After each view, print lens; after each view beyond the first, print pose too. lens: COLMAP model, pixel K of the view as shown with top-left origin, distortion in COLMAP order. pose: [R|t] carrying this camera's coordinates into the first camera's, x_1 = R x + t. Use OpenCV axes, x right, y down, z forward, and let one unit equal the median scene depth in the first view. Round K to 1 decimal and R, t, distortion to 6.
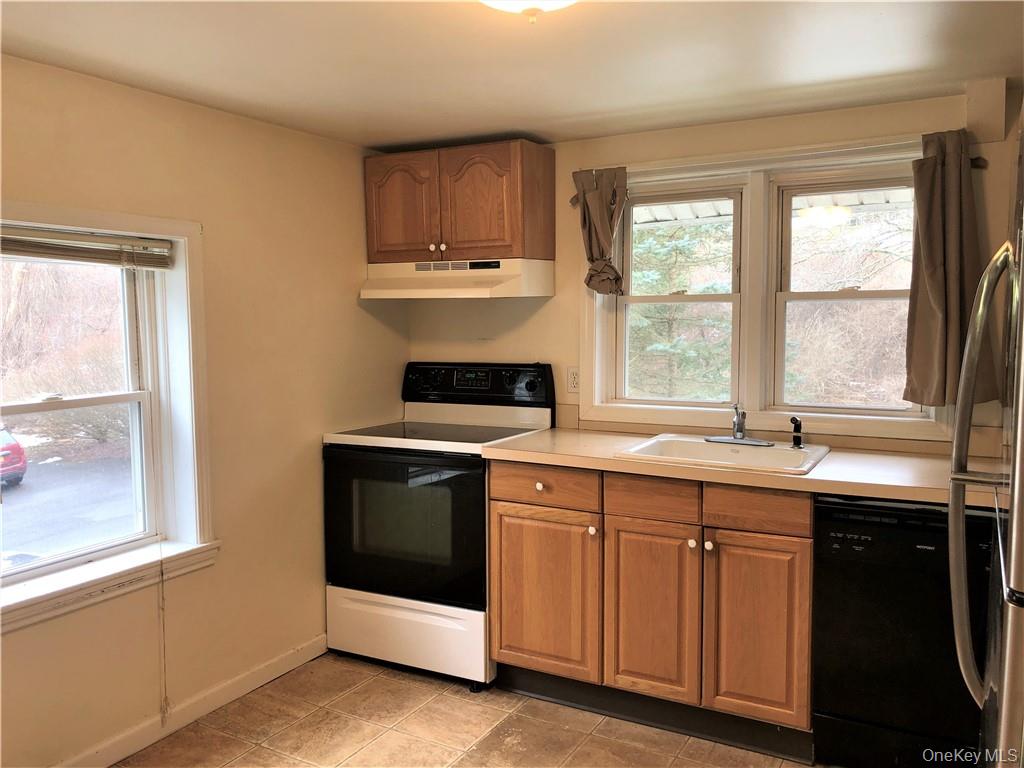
lens RADIAL K [[835.0, 0, 509.8], [0, 835.0, 379.0], [0, 0, 1]] dist [0.026516, -0.033377]
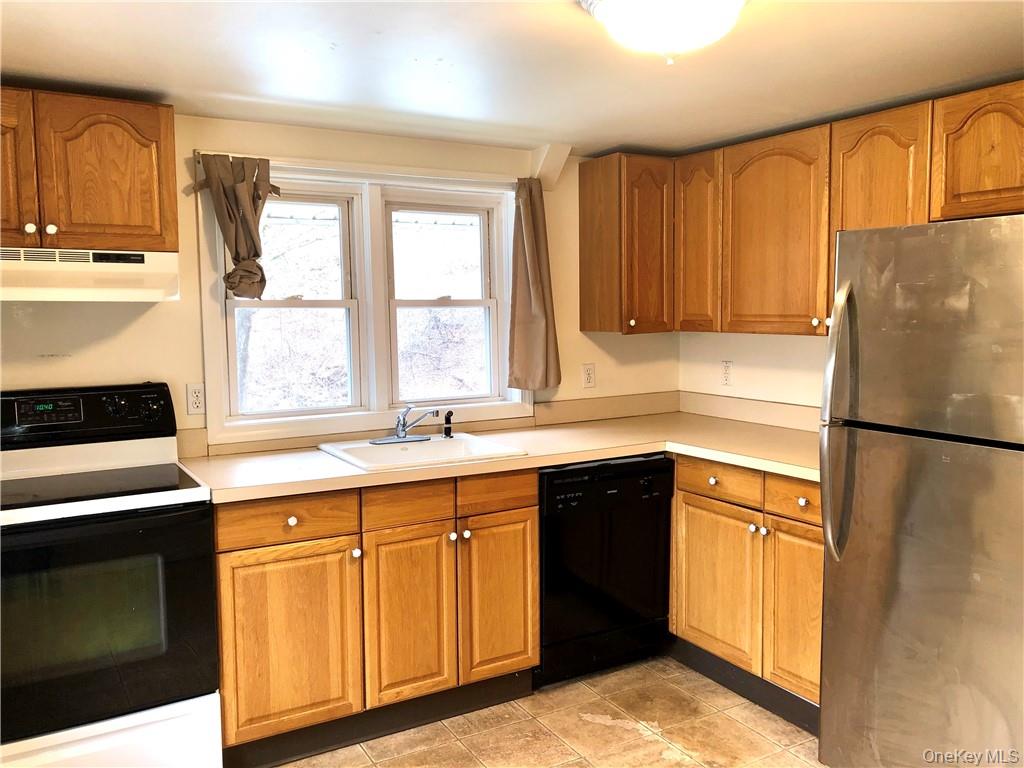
lens RADIAL K [[835.0, 0, 518.0], [0, 835.0, 380.2], [0, 0, 1]] dist [0.026516, -0.033377]
pose [[0.508420, -0.072851, 0.858022, -0.547324], [0.067980, 0.996701, 0.044344, -0.037555], [-0.858422, 0.035783, 0.511695, 0.322478]]
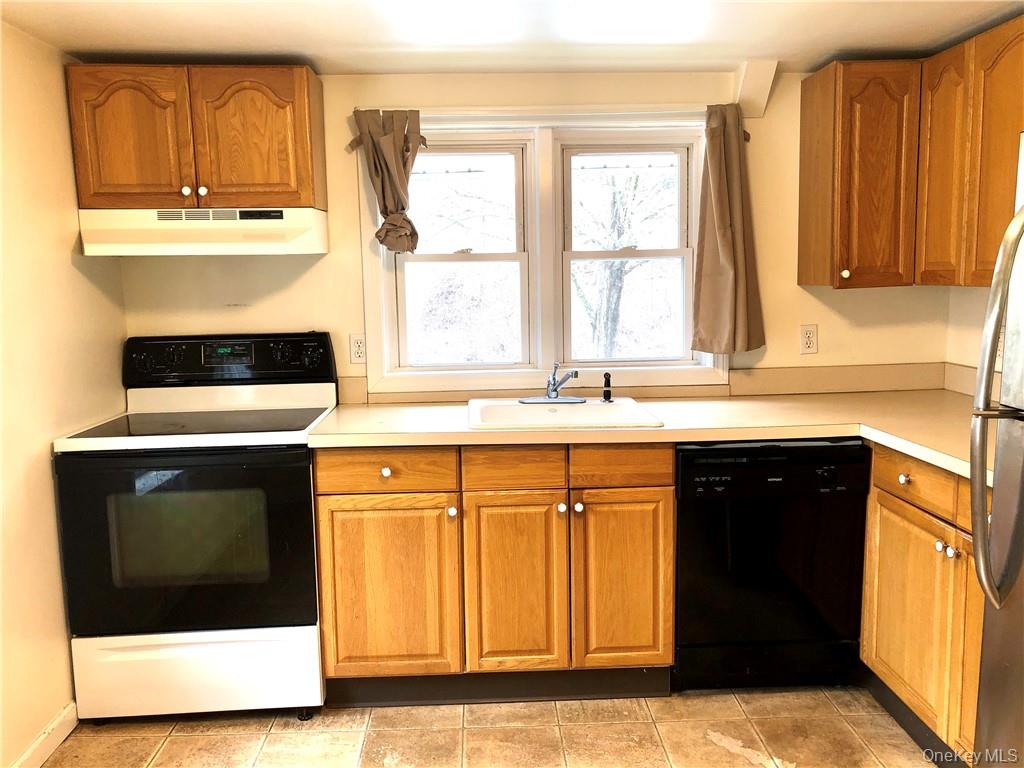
lens RADIAL K [[835.0, 0, 508.9], [0, 835.0, 383.2], [0, 0, 1]] dist [0.026516, -0.033377]
pose [[0.851927, -0.076326, 0.518069, -0.282816], [0.050080, 0.996661, 0.064482, -0.013226], [-0.521261, -0.028989, 0.852905, 0.174046]]
